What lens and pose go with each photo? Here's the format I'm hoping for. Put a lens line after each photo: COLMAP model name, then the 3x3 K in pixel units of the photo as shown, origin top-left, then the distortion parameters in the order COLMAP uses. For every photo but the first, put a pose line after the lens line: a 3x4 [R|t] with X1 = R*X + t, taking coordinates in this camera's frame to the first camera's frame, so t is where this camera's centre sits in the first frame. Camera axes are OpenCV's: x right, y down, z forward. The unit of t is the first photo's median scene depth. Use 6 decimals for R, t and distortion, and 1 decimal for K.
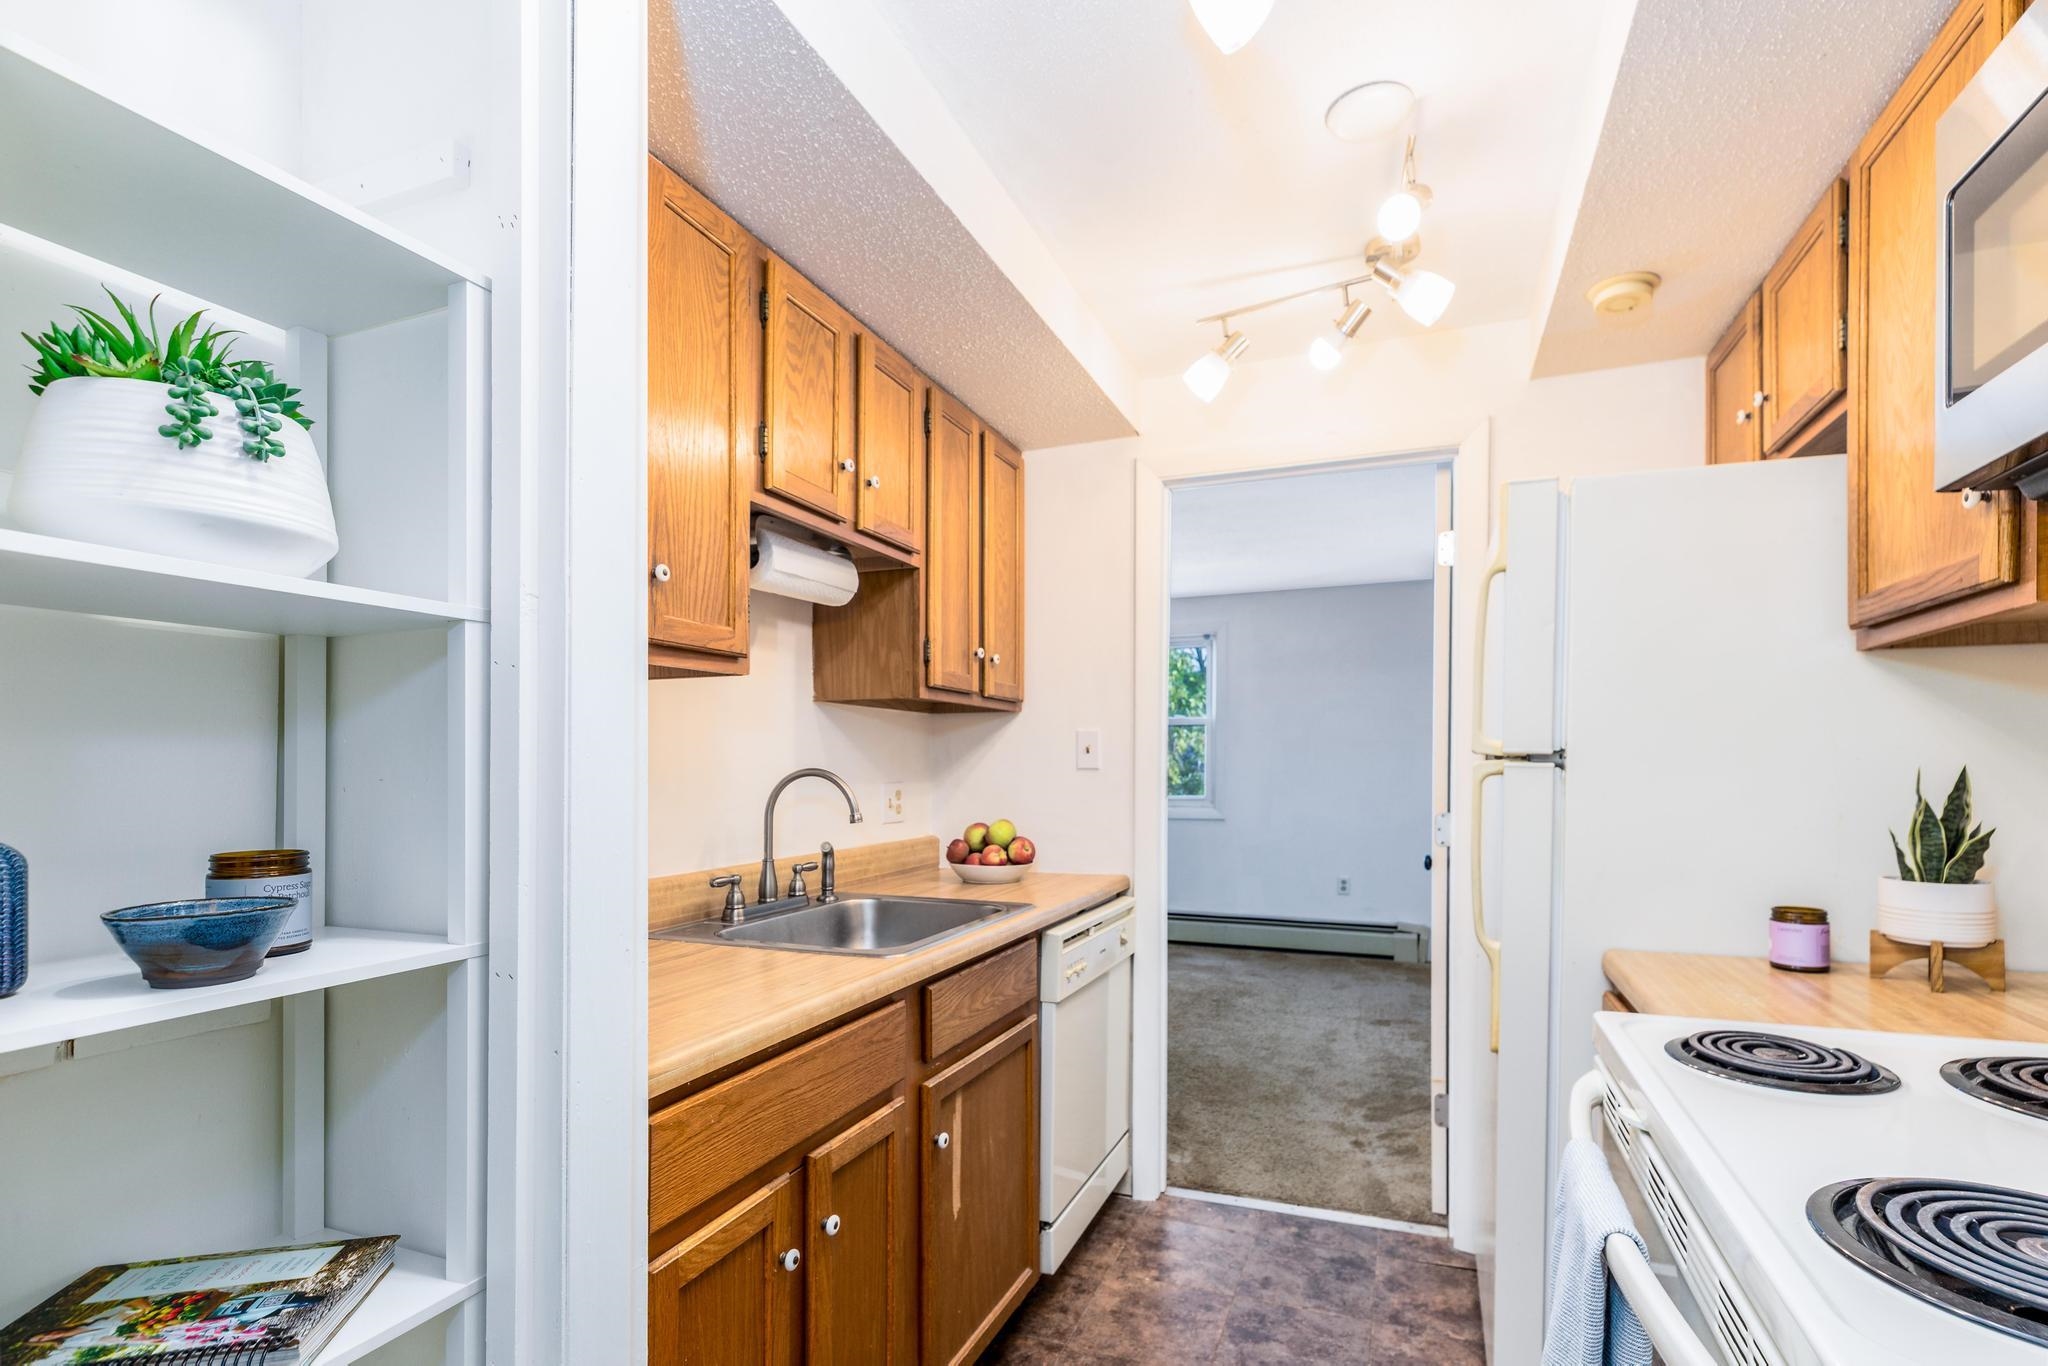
lens RADIAL K [[955.4, 0, 1044.7], [0, 955.4, 771.5], [0, 0, 1]] dist [0.014377, 0.000032]
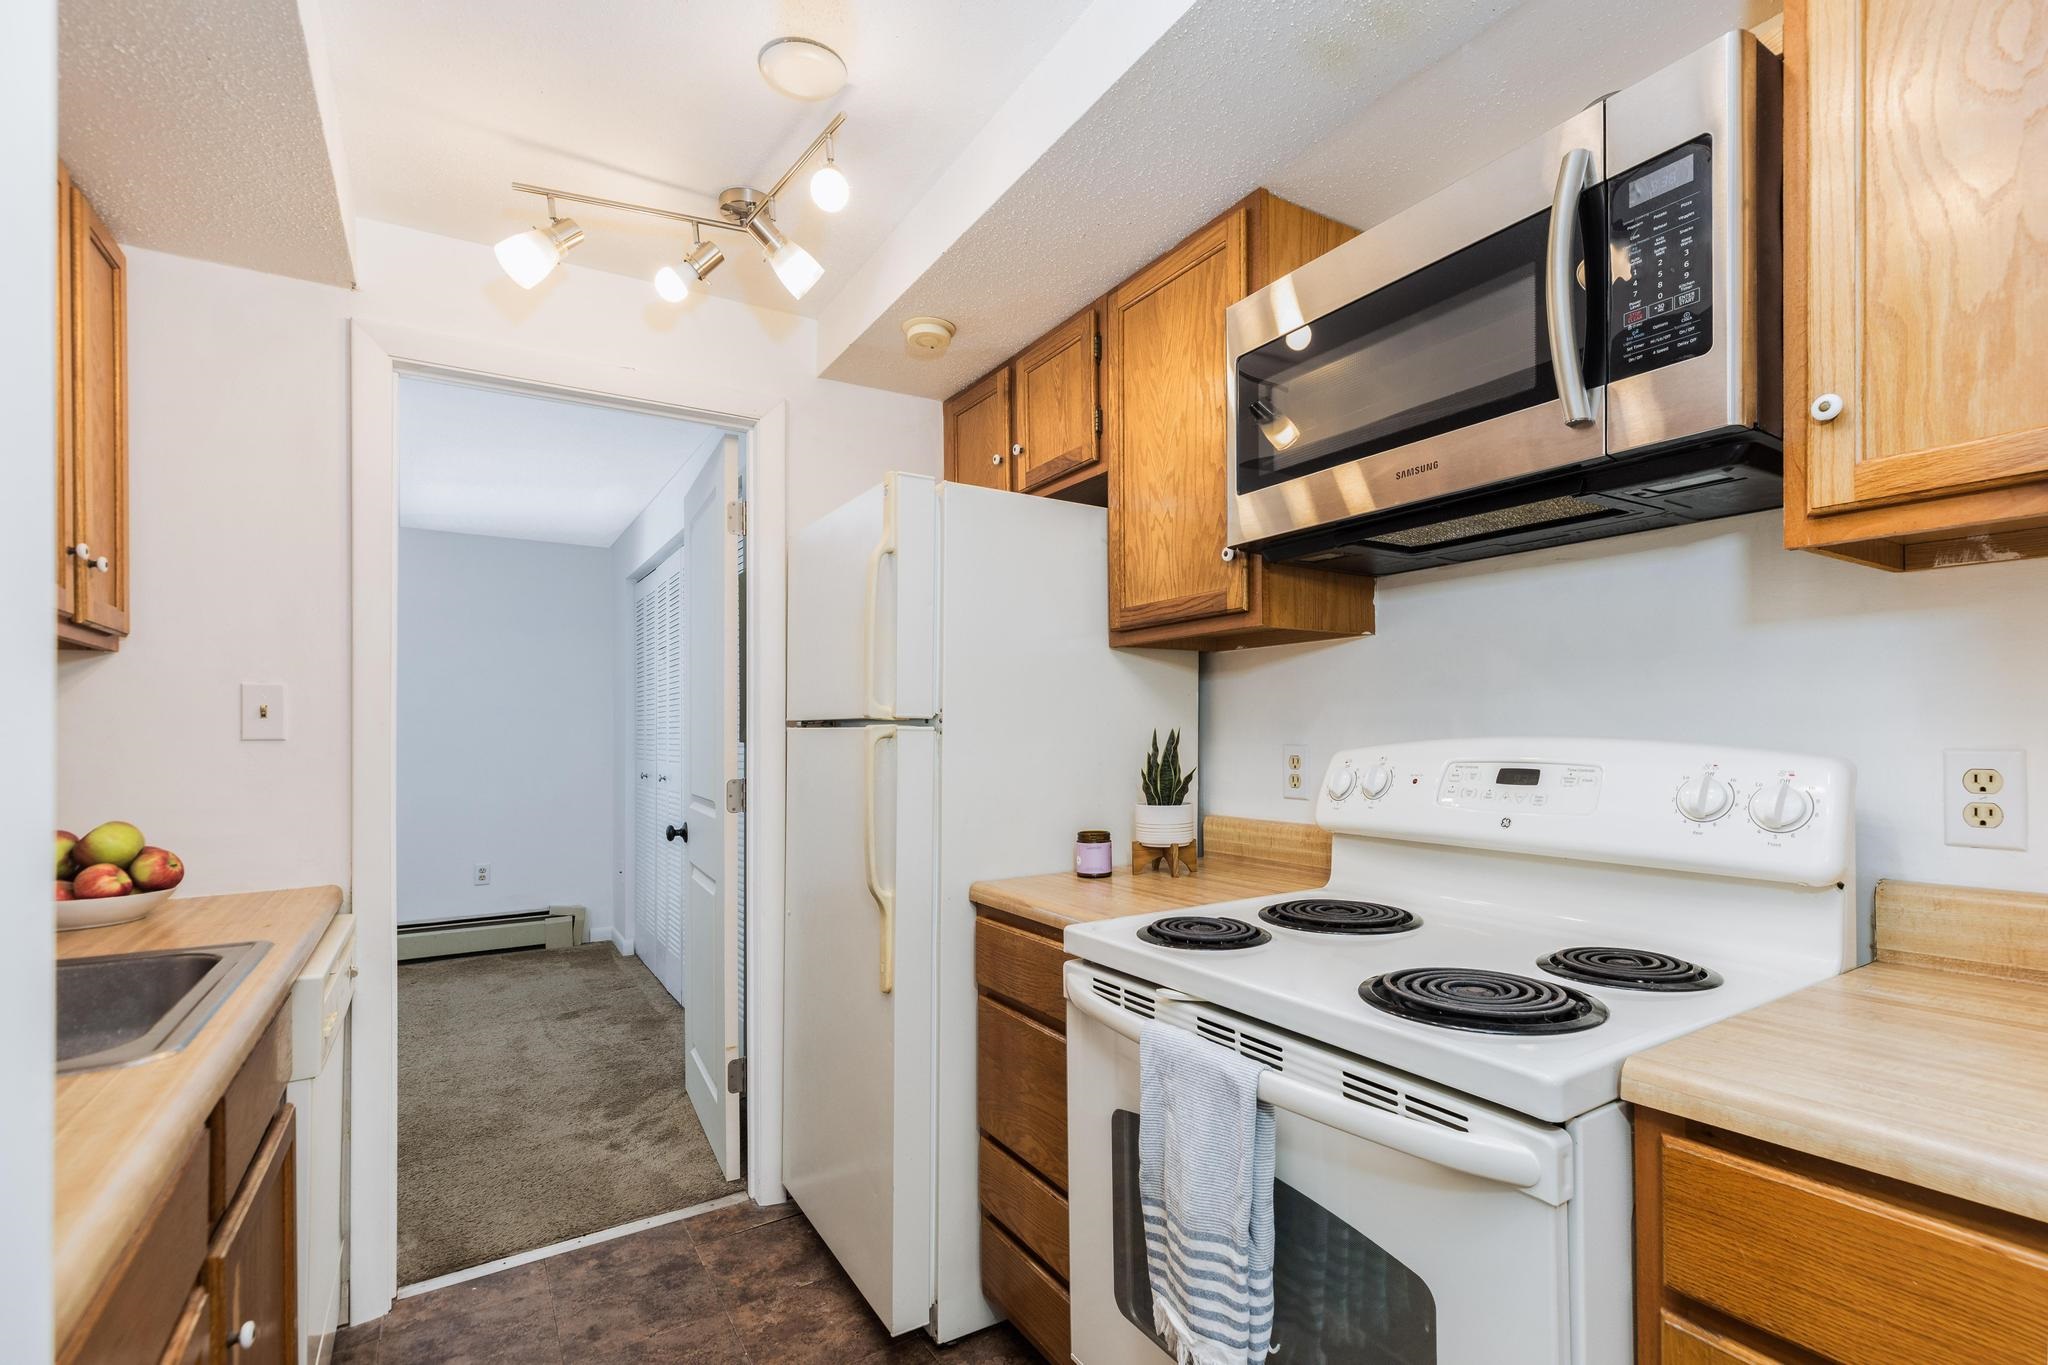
lens RADIAL K [[955.4, 0, 1058.9], [0, 955.4, 735.3], [0, 0, 1]] dist [0.014377, 0.000032]
pose [[0.596956, -0.007183, 0.802242, -0.197001], [0.014627, 0.999891, -0.001931, 0.003790], [-0.802141, 0.012887, 0.596996, 0.133484]]
